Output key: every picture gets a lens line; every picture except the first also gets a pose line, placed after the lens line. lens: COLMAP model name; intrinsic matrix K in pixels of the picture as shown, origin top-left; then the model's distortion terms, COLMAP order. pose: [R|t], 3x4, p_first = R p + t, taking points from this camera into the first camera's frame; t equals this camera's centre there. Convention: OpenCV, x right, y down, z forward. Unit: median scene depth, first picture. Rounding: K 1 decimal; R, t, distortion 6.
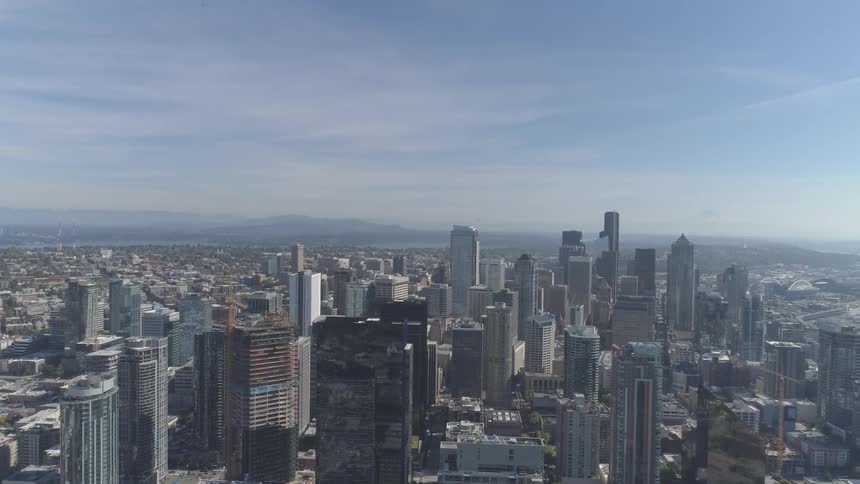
lens RADIAL K [[598.3, 0, 430.0], [0, 598.3, 242.0], [0, 0, 1]] dist [-0.011546, -0.003026]
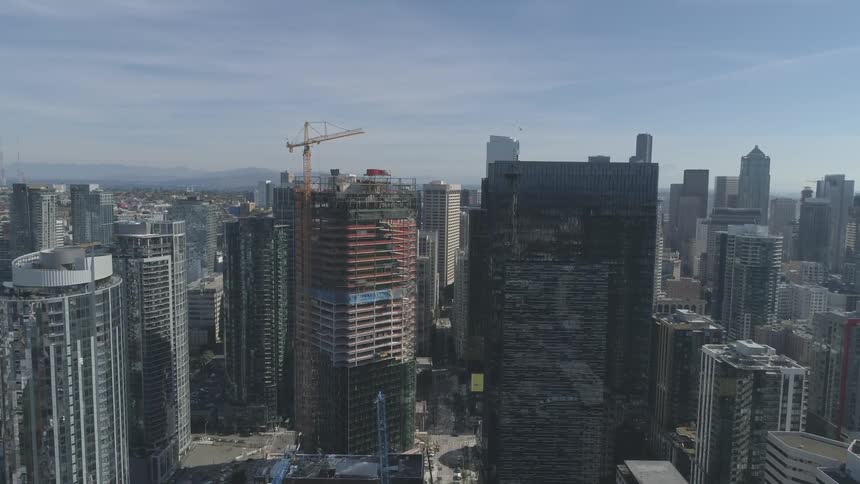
lens RADIAL K [[598.3, 0, 430.0], [0, 598.3, 242.0], [0, 0, 1]] dist [-0.011546, -0.003026]
pose [[0.998081, -0.006779, 0.061549, -0.251268], [0.002139, 0.997170, 0.075148, 0.148377], [-0.061884, -0.074873, 0.995271, 0.419029]]
